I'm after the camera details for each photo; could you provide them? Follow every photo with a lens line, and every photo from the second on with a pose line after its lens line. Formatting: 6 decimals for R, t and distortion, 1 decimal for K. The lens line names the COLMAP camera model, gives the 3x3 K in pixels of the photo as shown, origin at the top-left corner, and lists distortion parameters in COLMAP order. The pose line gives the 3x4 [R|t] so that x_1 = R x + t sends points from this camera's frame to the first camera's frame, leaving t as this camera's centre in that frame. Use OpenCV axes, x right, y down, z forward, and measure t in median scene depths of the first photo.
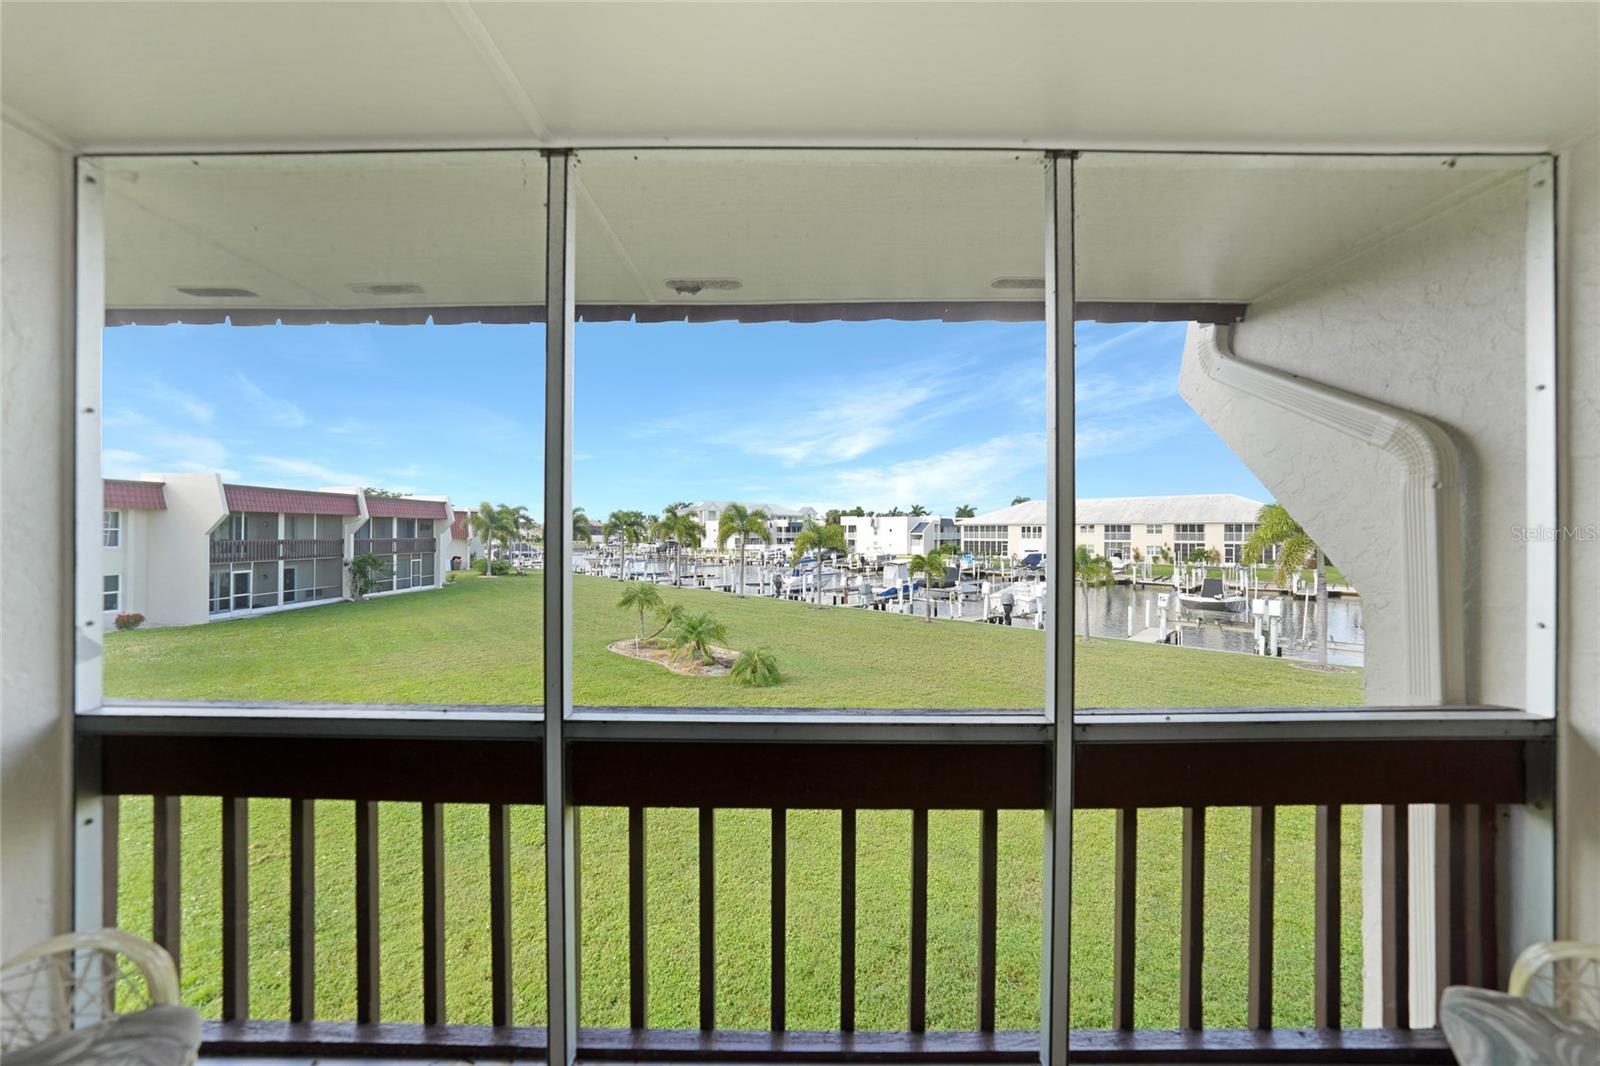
lens RADIAL K [[564.4, 0, 805.5], [0, 564.4, 528.4], [0, 0, 1]] dist [-0.027835, 0.006448]
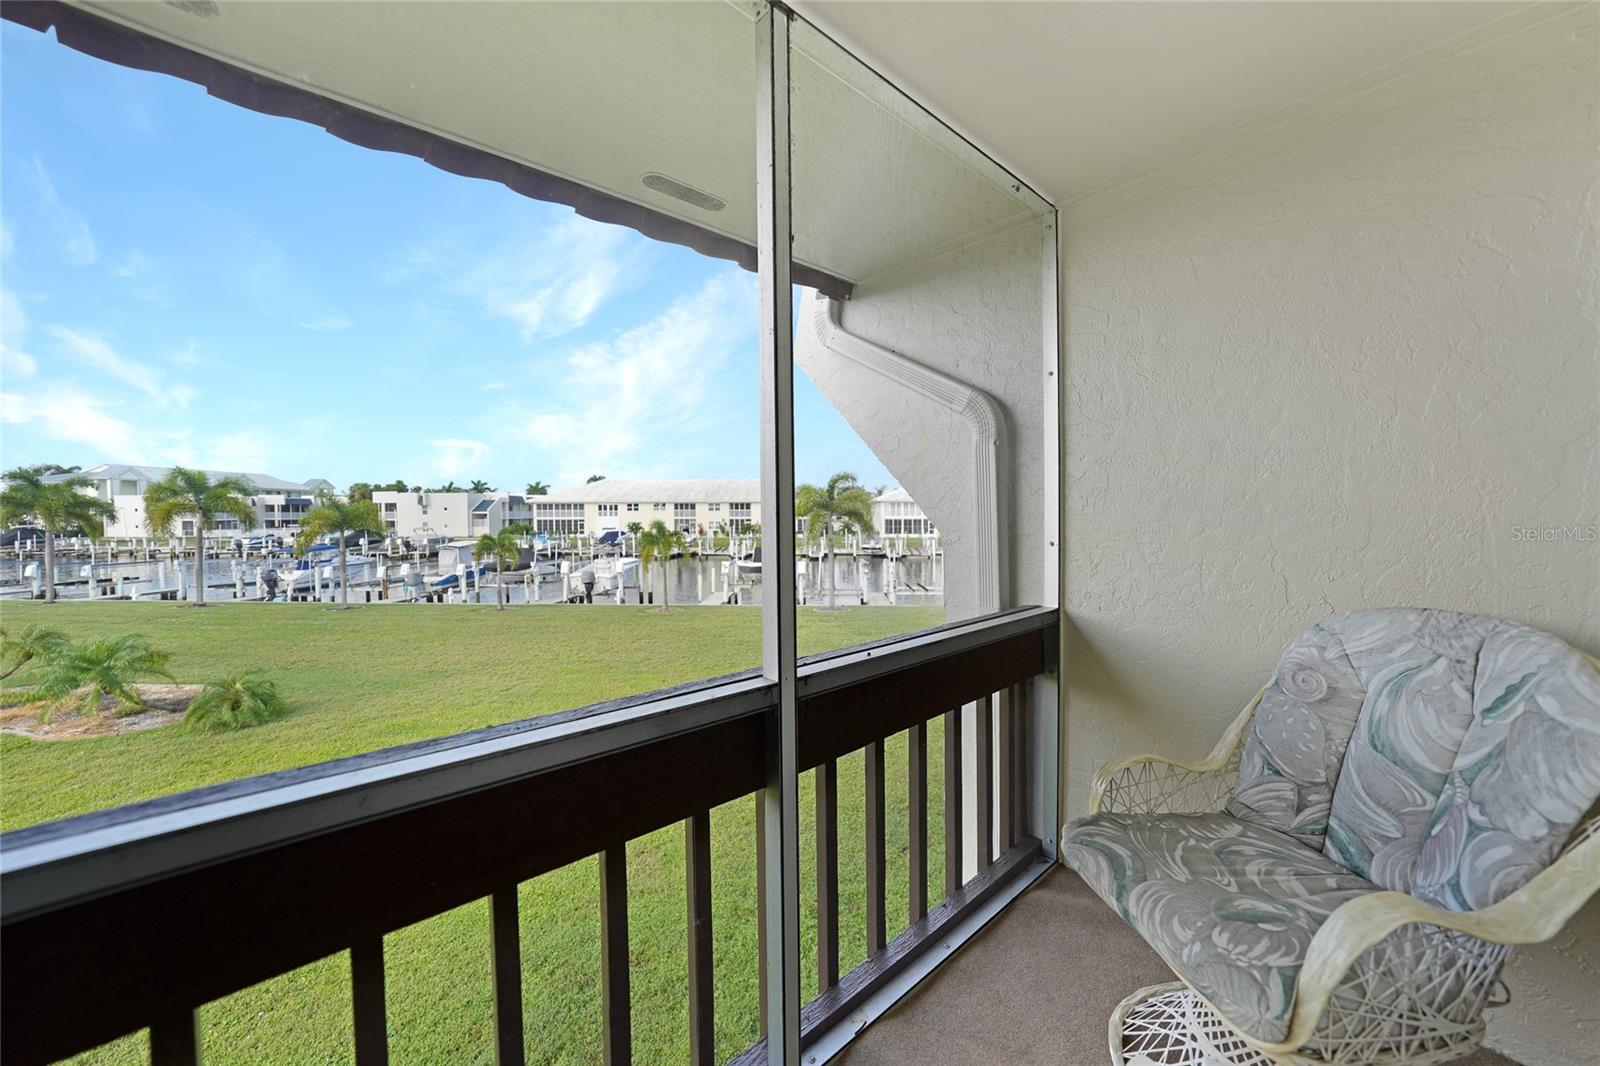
lens RADIAL K [[564.4, 0, 805.5], [0, 564.4, 528.4], [0, 0, 1]] dist [-0.027835, 0.006448]
pose [[0.748904, -0.024219, 0.662236, -0.003348], [-0.000245, 0.999322, 0.036824, 0.003609], [-0.662679, -0.027740, 0.748390, 0.014604]]
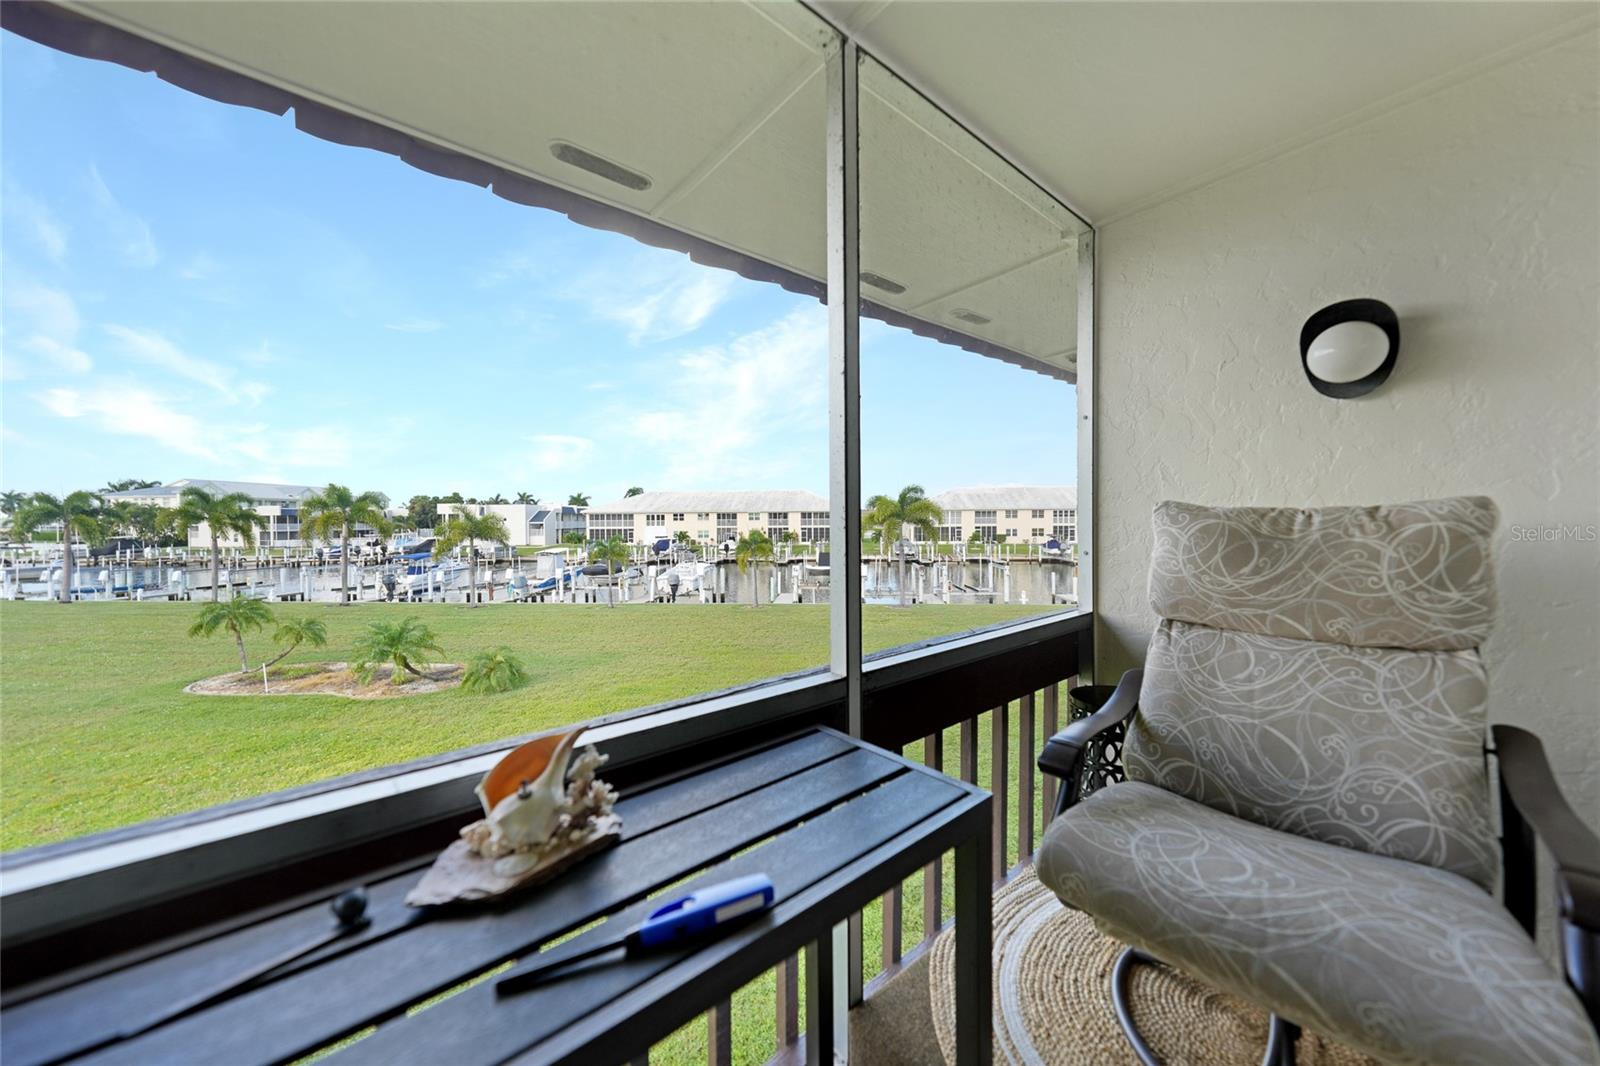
lens RADIAL K [[554.4, 0, 786.4], [0, 554.4, 528.3], [0, 0, 1]] dist [0.002498, 0.000157]
pose [[0.775783, -0.017376, 0.630760, -0.129610], [0.005498, 0.999769, 0.020780, 0.002909], [-0.630976, -0.012653, 0.775699, 0.016513]]
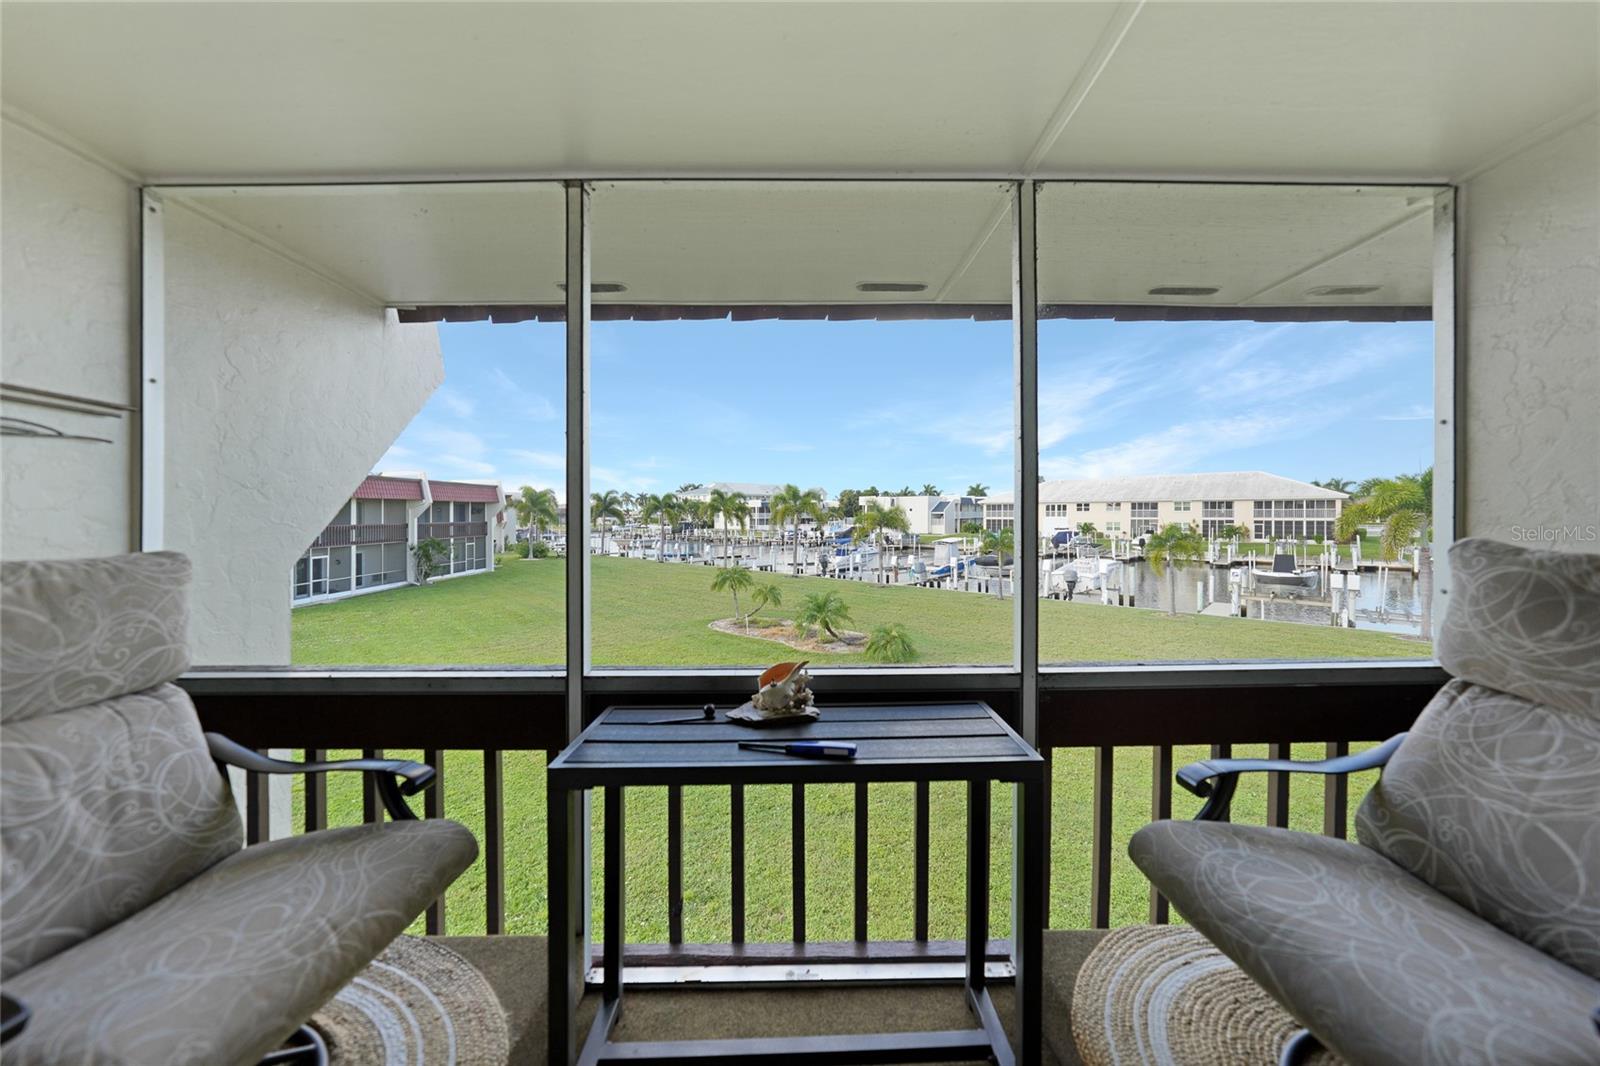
lens RADIAL K [[562.1, 0, 801.3], [0, 562.1, 514.8], [0, 0, 1]] dist [-0.014247, 0.005428]
pose [[0.999898, -0.008634, 0.011335, -0.119259], [0.008496, 0.999890, 0.012179, -0.002508], [-0.011439, -0.012081, 0.999862, -0.015869]]
